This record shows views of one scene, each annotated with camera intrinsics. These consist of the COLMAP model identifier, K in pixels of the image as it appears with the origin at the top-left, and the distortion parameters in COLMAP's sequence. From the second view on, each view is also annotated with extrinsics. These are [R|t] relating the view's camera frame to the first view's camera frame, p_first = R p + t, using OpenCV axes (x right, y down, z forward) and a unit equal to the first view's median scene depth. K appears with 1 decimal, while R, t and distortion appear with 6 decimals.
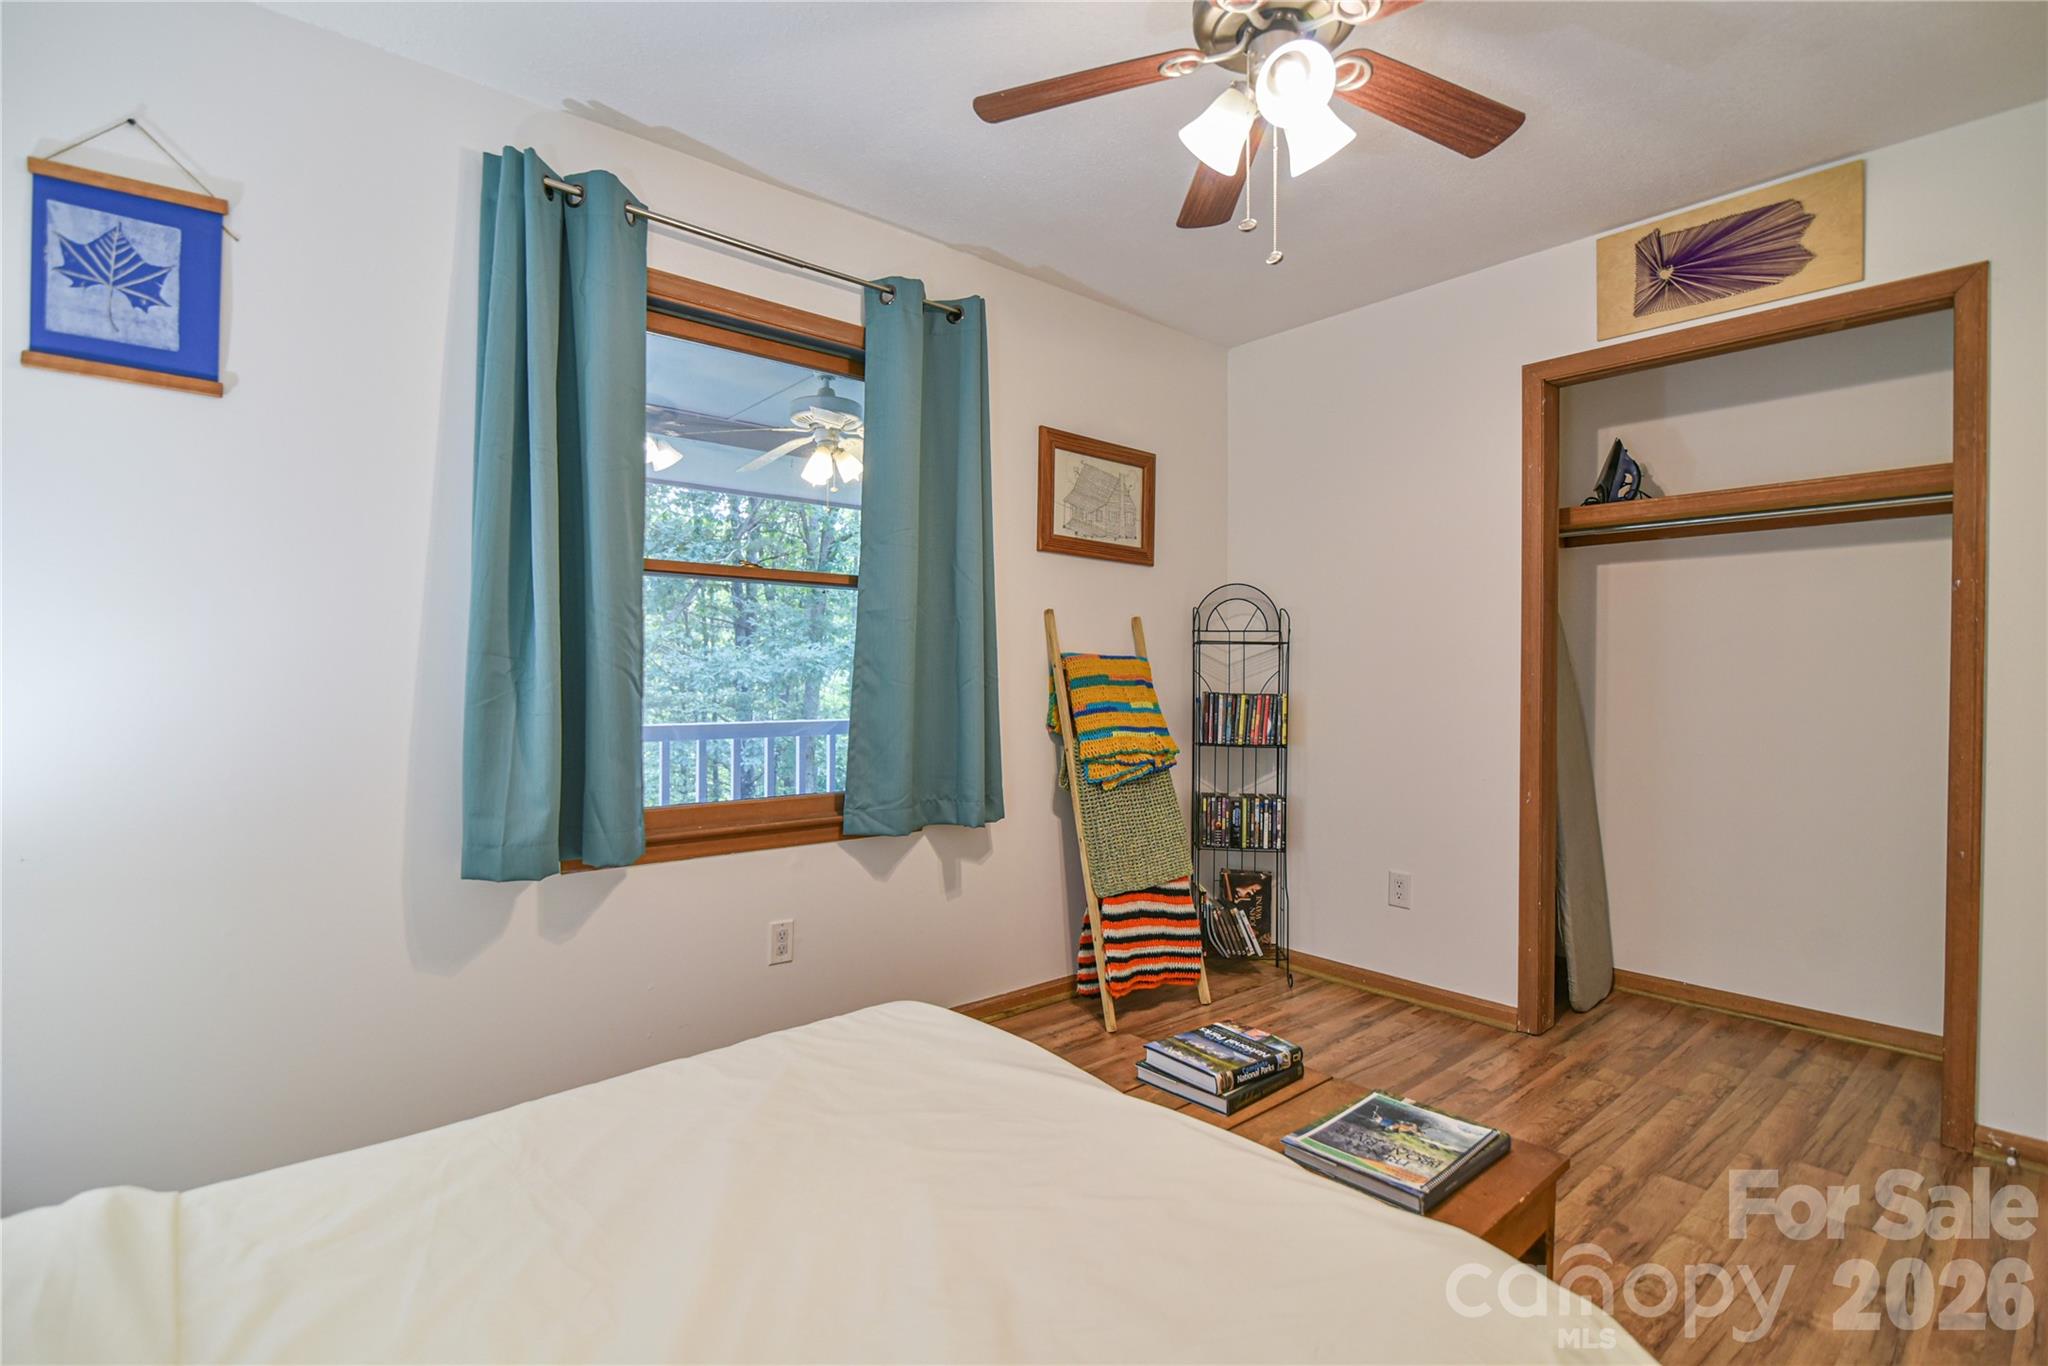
lens RADIAL K [[951.5, 0, 1016.3], [0, 951.5, 681.3], [0, 0, 1]] dist [-0.010183, 0.000608]
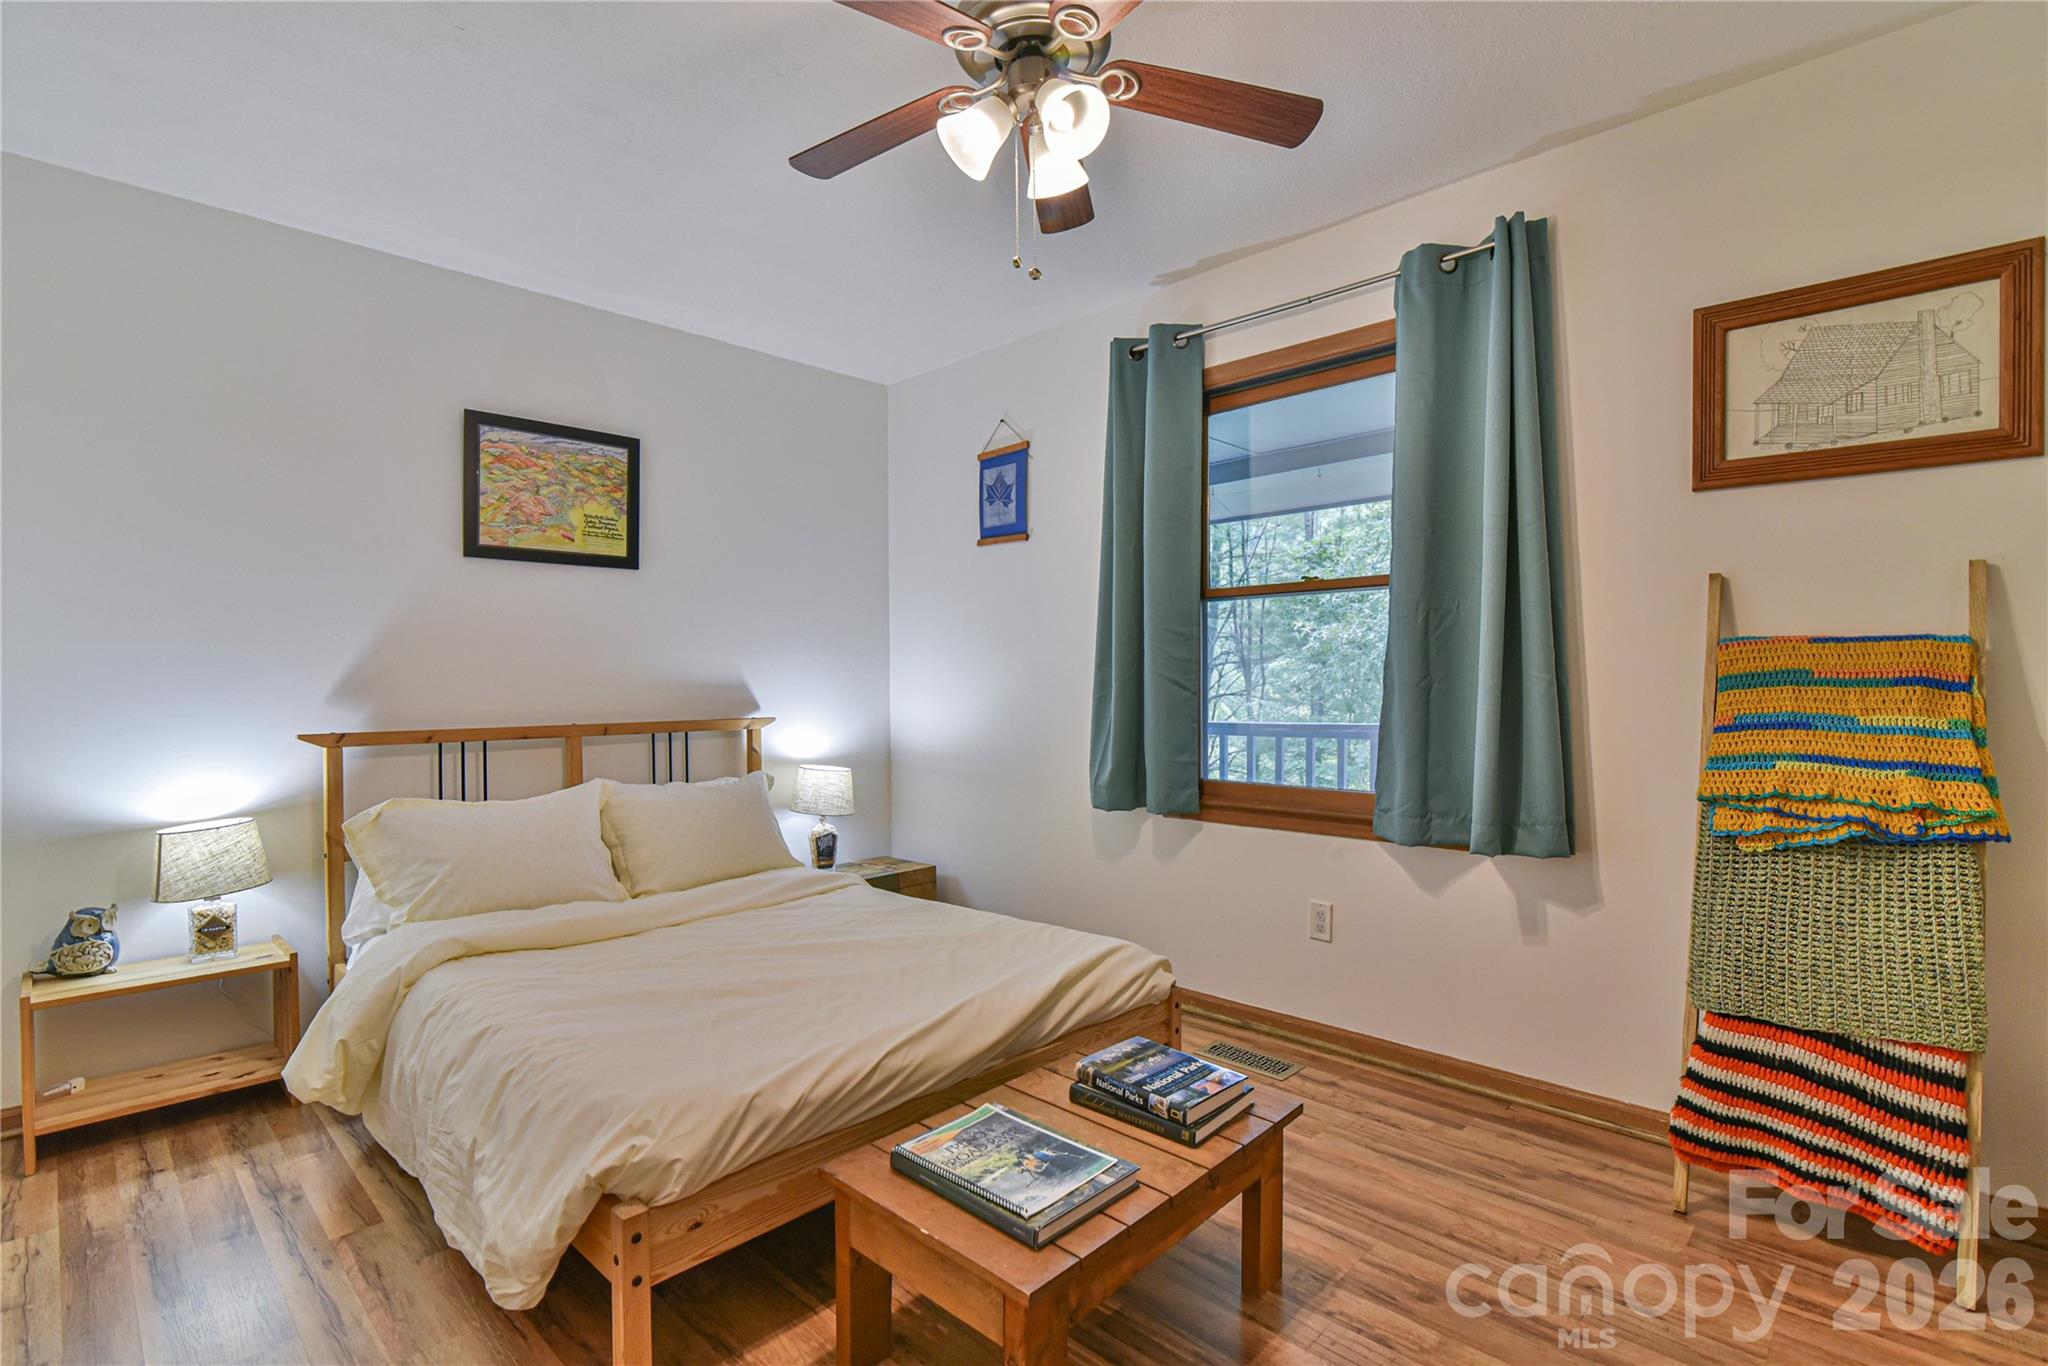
lens RADIAL K [[951.5, 0, 1016.9], [0, 951.5, 686.3], [0, 0, 1]] dist [-0.010183, 0.000608]
pose [[0.105252, -0.000309, -0.994446, 0.894981], [0.001599, 0.999999, -0.000141, 0.004638], [0.994444, -0.001576, 0.105252, 0.600048]]
